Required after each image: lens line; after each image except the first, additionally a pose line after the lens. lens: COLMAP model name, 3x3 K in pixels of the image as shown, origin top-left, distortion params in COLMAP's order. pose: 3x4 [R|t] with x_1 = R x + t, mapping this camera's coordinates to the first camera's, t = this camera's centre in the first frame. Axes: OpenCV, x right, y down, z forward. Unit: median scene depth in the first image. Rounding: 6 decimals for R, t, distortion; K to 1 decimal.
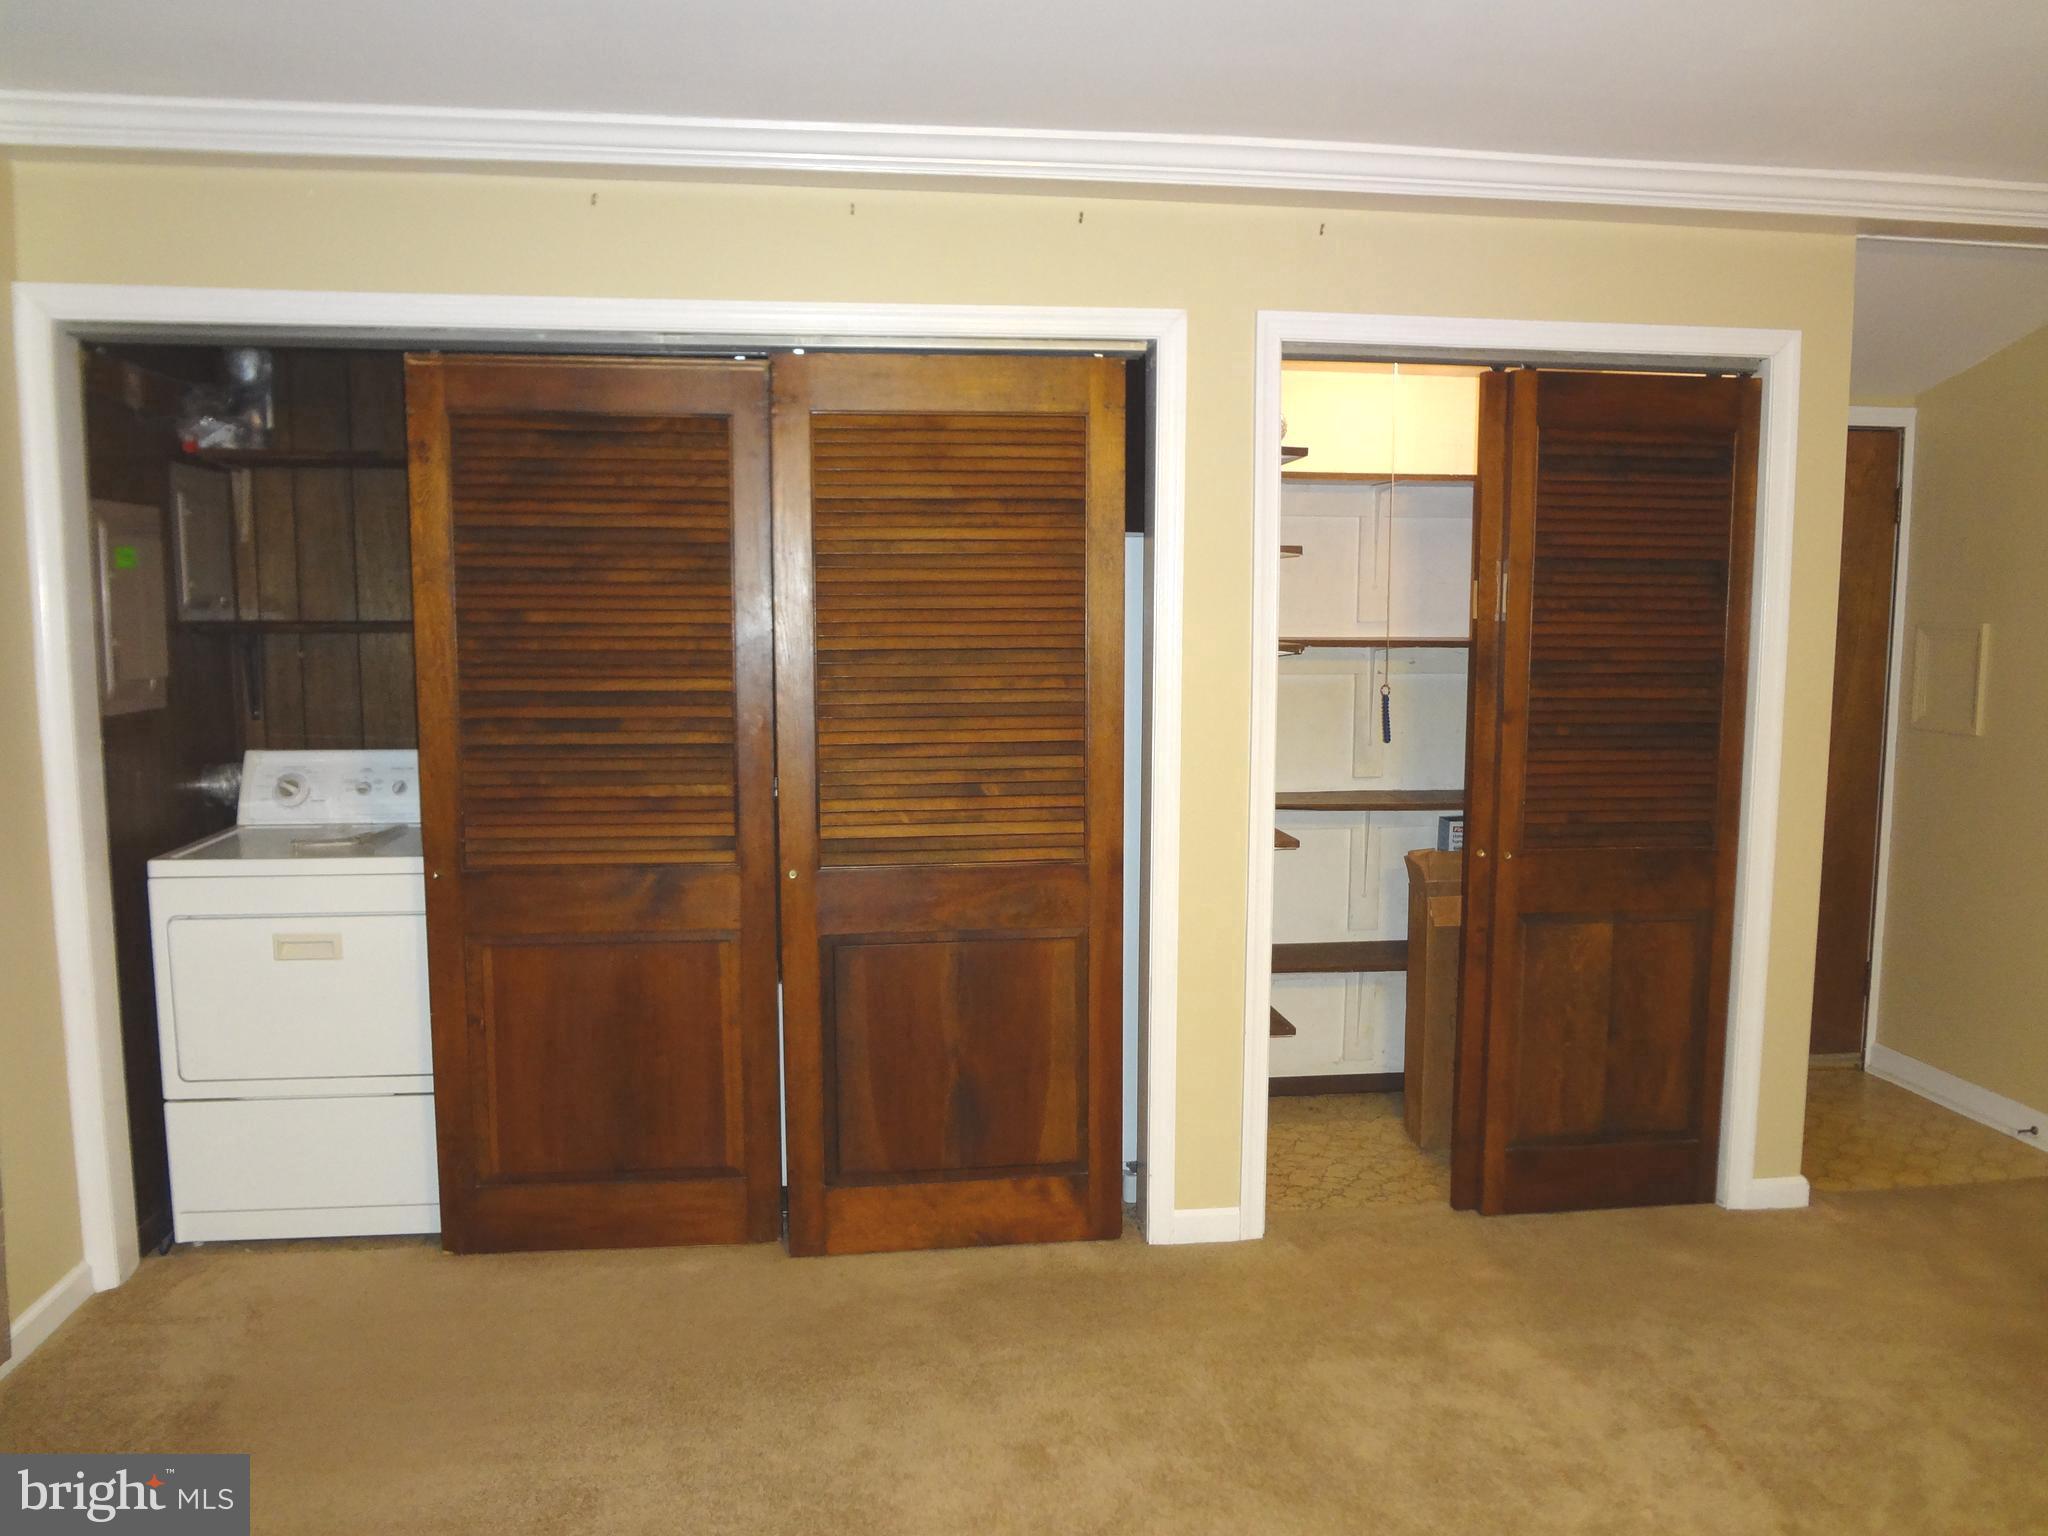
lens RADIAL K [[1529.6, 0, 1024.0], [0, 1529.6, 768.0], [0, 0, 1]] dist [-0.053286, -0.000015]
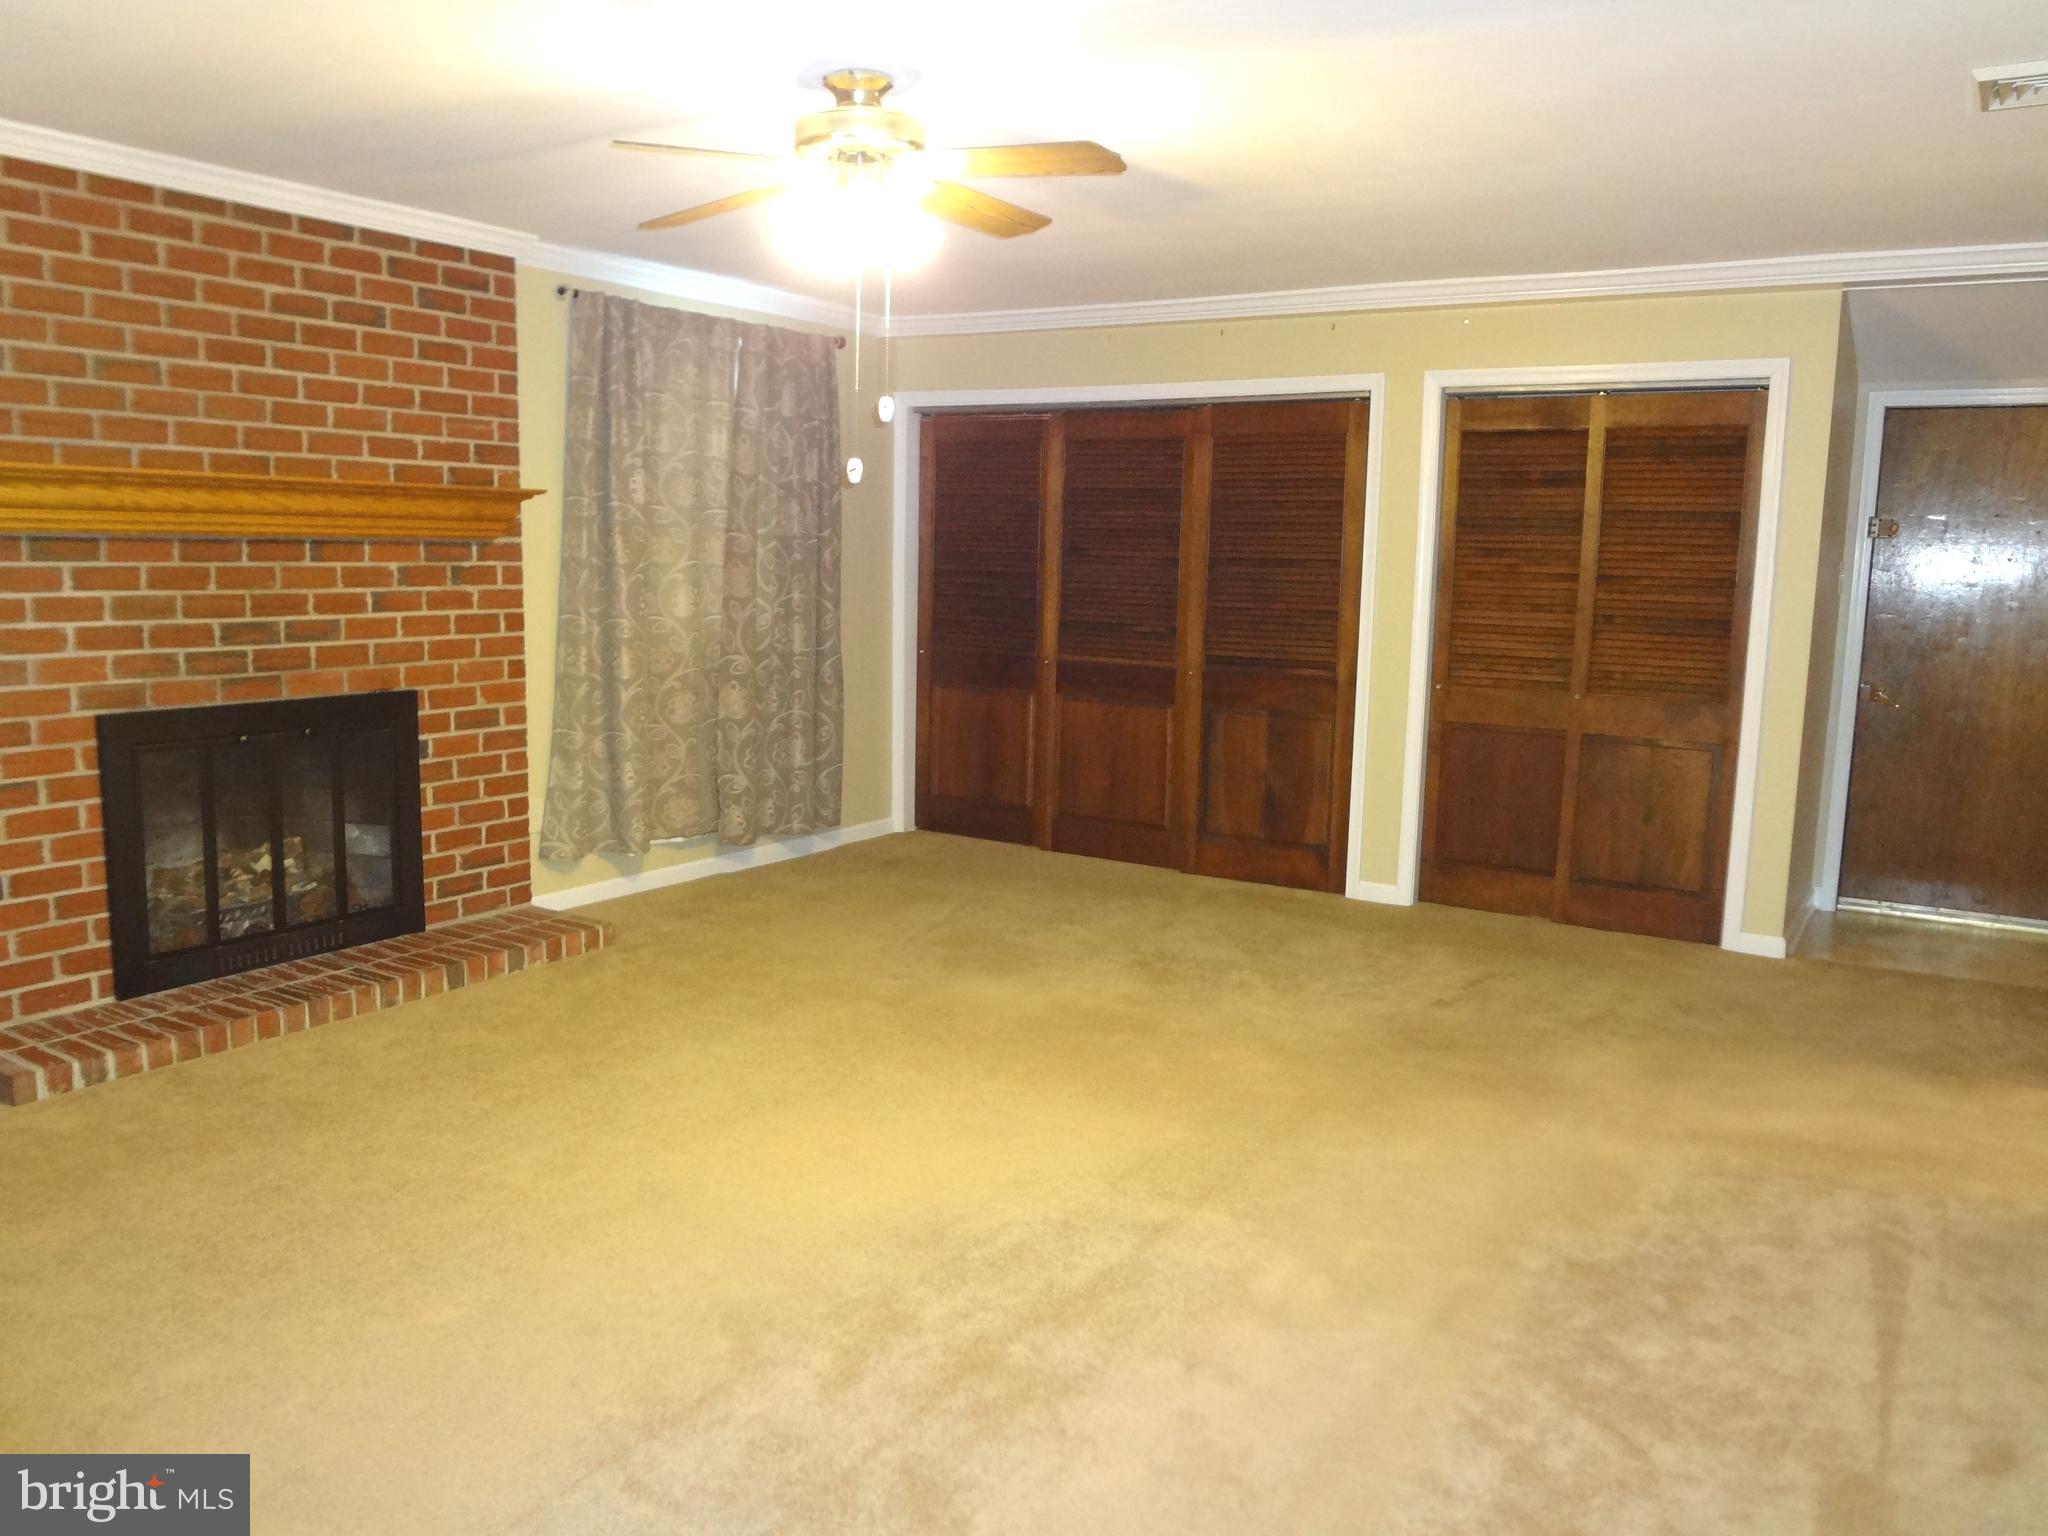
lens RADIAL K [[1529.6, 0, 1024.0], [0, 1529.6, 768.0], [0, 0, 1]] dist [-0.053286, -0.000015]
pose [[0.773601, 0.100851, -0.625596, 0.888848], [-0.085168, 0.994844, 0.055060, 0.095745], [0.627923, 0.010686, 0.778202, -0.624344]]
